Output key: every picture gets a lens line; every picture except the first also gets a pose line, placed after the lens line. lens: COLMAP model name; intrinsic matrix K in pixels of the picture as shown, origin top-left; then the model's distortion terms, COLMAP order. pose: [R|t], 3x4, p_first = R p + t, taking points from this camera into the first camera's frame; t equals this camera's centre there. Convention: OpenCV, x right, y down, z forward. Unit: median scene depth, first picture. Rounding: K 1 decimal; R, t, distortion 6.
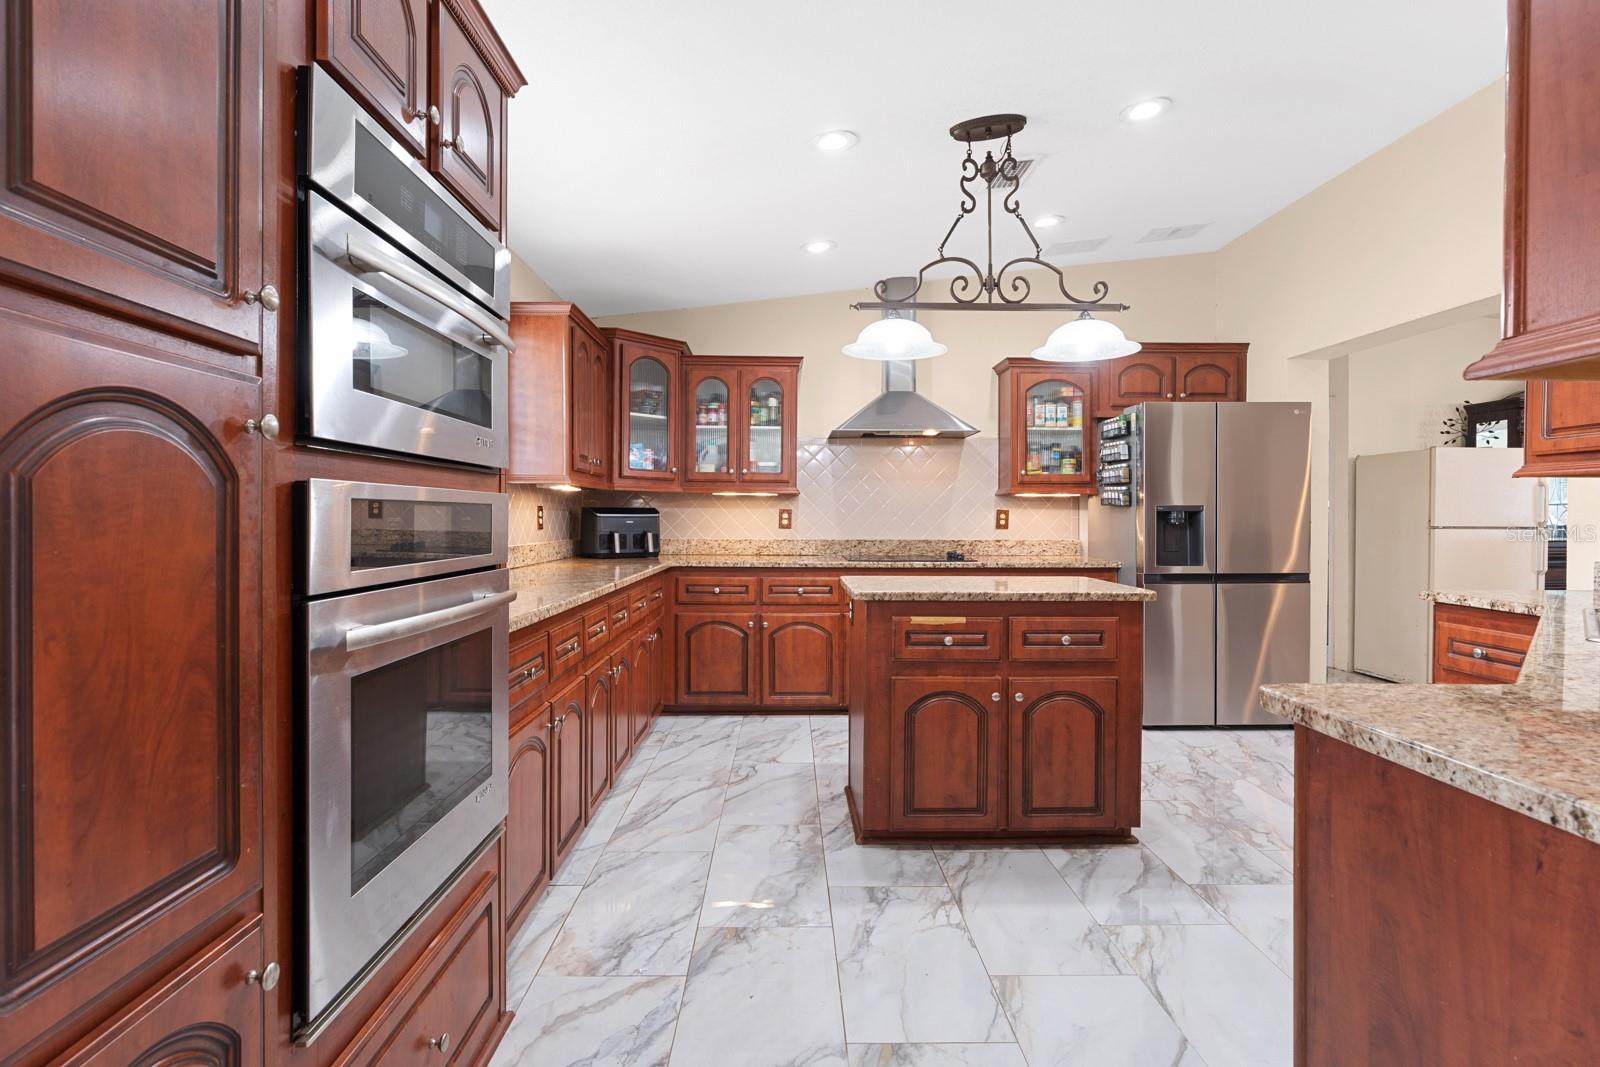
lens RADIAL K [[811.8, 0, 789.2], [0, 811.8, 526.1], [0, 0, 1]] dist [-0.005832, -0.000516]
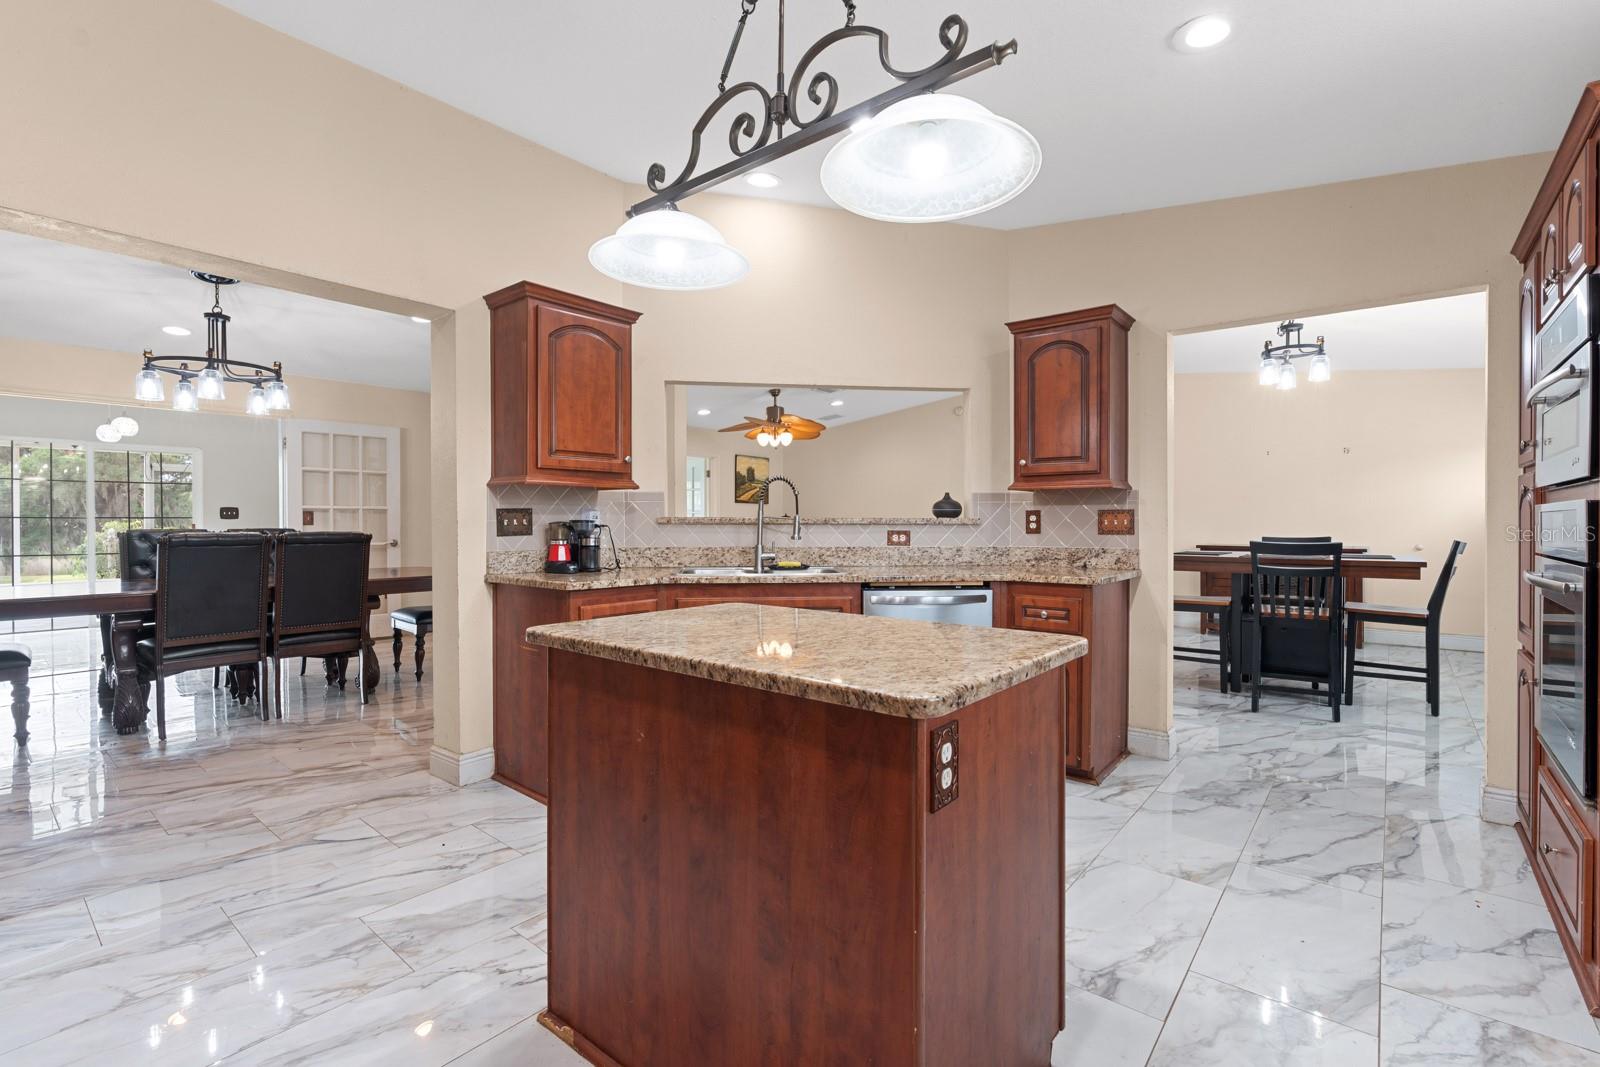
lens RADIAL K [[726.2, 0, 794.7], [0, 726.2, 532.4], [0, 0, 1]] dist [-0.007126, 0.002415]
pose [[-0.768828, -0.015621, 0.639265, -0.060216], [0.004158, 0.999558, 0.029426, -0.011217], [-0.639442, 0.025281, -0.768423, 0.965029]]
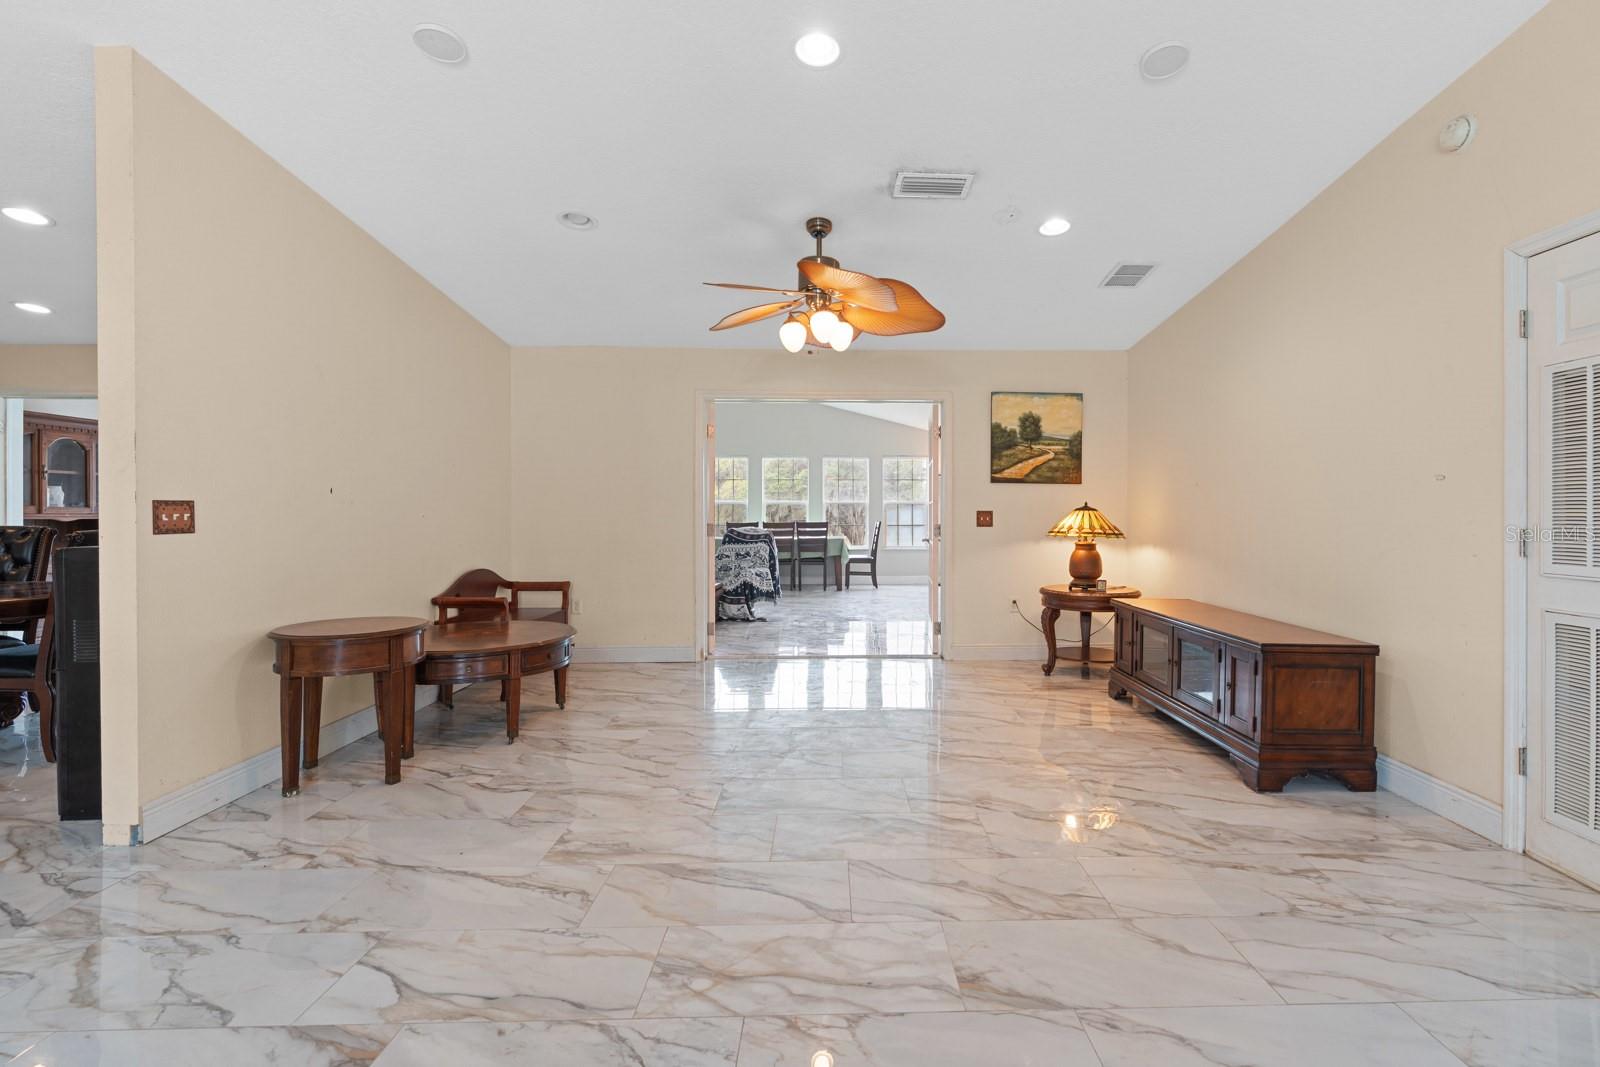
lens RADIAL K [[726.2, 0, 851.1], [0, 726.2, 520.9], [0, 0, 1]] dist [-0.007126, 0.002415]
pose [[-0.024098, -0.014627, 0.999603, 0.341931], [0.013612, 0.999795, 0.014958, 0.005281], [-0.999617, 0.013967, -0.023894, -0.444105]]
